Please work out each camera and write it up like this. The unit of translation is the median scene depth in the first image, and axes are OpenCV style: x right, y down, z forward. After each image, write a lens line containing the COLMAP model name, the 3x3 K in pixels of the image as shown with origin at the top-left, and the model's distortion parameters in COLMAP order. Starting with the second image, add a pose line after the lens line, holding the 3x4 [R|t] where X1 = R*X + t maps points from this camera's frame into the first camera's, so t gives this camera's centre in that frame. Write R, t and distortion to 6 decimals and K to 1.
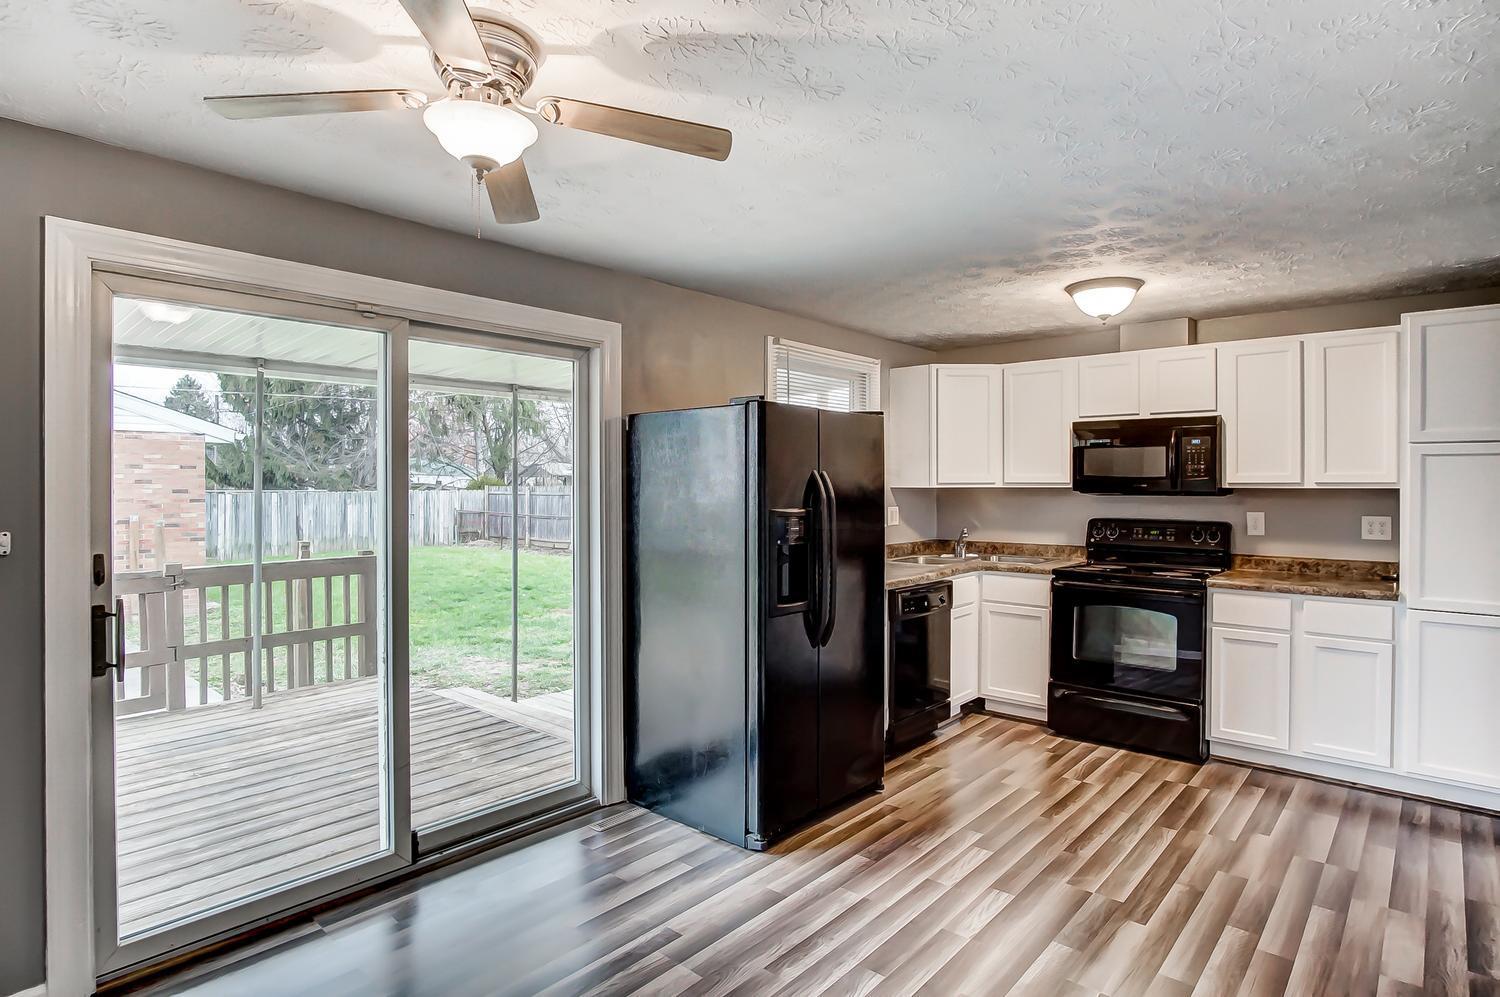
lens RADIAL K [[807.0, 0, 753.5], [0, 807.0, 489.1], [0, 0, 1]] dist [-0.035194, 0.012114]
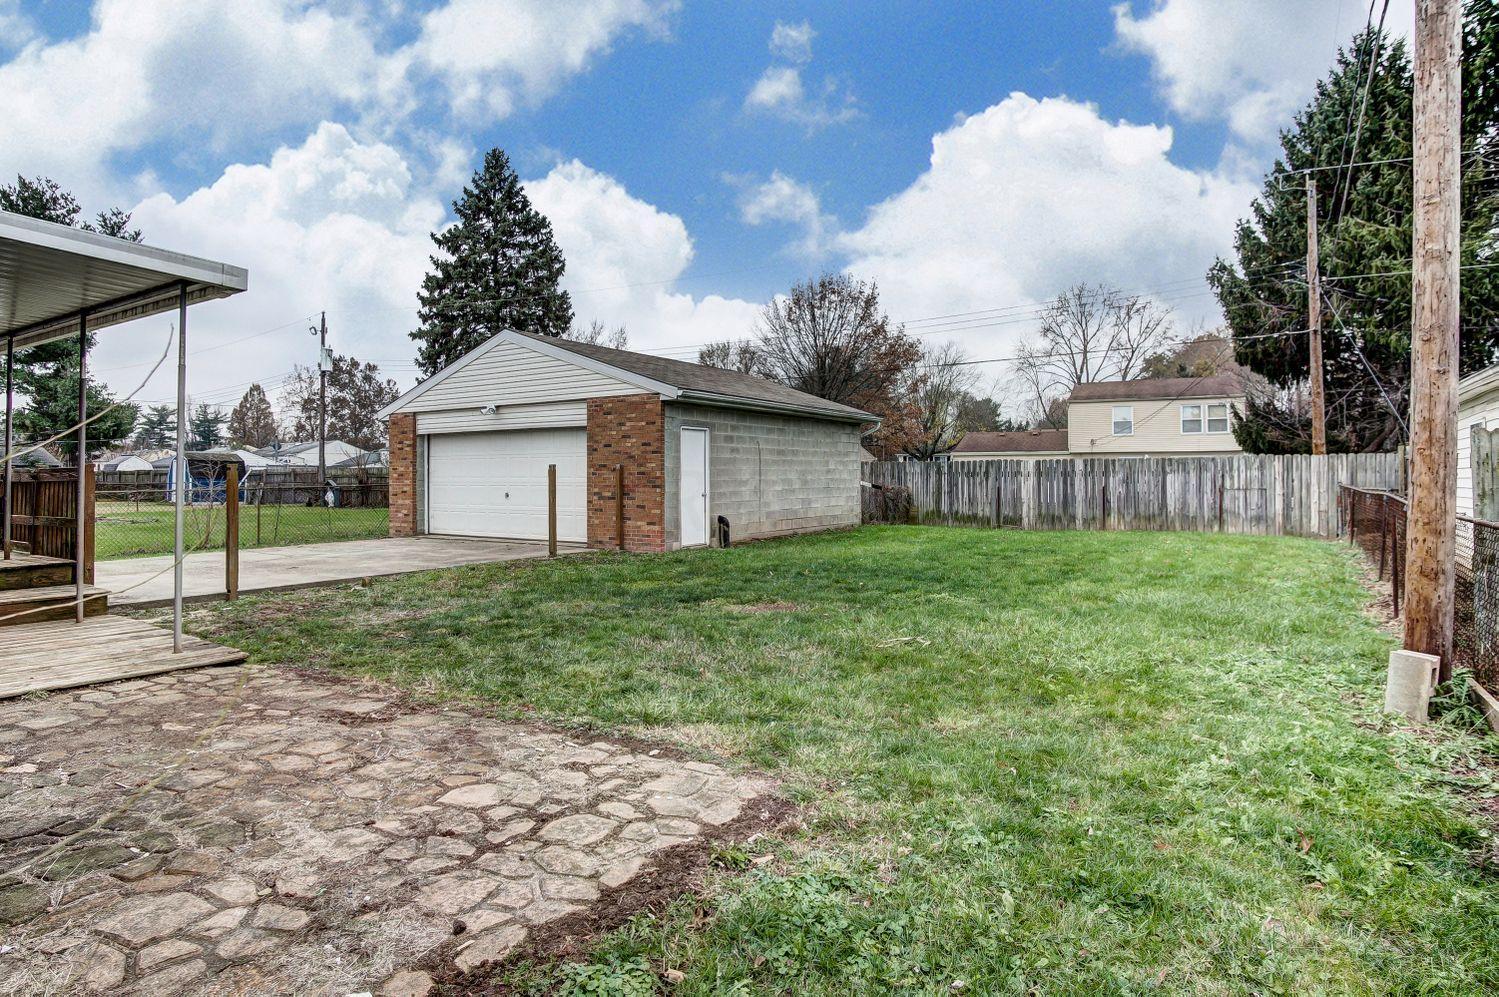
lens RADIAL K [[811.1, 0, 751.0], [0, 811.1, 488.9], [0, 0, 1]] dist [-0.029399, 0.000063]
pose [[0.131576, 0.016293, -0.991172, 0.250958], [-0.004938, 0.999863, 0.015780, 0.025769], [0.991294, 0.002819, 0.131638, 0.529367]]
